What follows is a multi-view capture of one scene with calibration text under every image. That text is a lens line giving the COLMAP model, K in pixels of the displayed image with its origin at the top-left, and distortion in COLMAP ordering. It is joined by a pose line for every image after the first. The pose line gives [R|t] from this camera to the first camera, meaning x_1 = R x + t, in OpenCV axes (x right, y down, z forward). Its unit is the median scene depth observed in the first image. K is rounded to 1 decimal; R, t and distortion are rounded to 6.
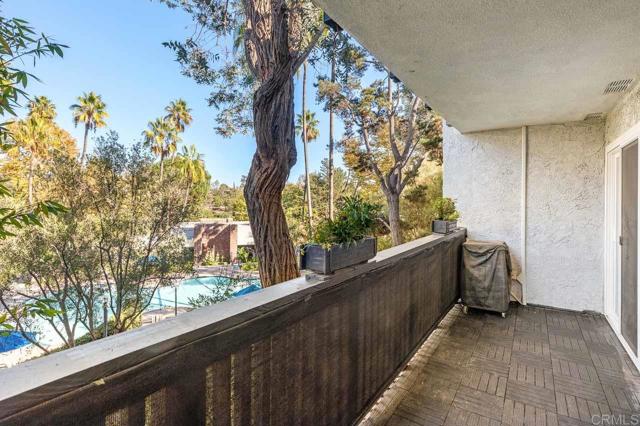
lens RADIAL K [[336.2, 0, 320.2], [0, 336.2, 210.6], [0, 0, 1]] dist [0.000687, -0.001245]
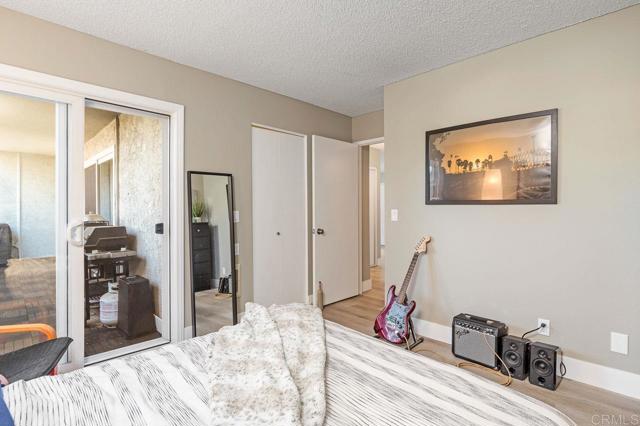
lens RADIAL K [[336.2, 0, 319.1], [0, 336.2, 209.2], [0, 0, 1]] dist [0.000687, -0.001245]
pose [[0.295016, -0.012218, 0.955414, -0.538357], [0.007473, 0.999917, 0.010479, 0.017705], [-0.955463, 0.004048, 0.295083, -0.896652]]
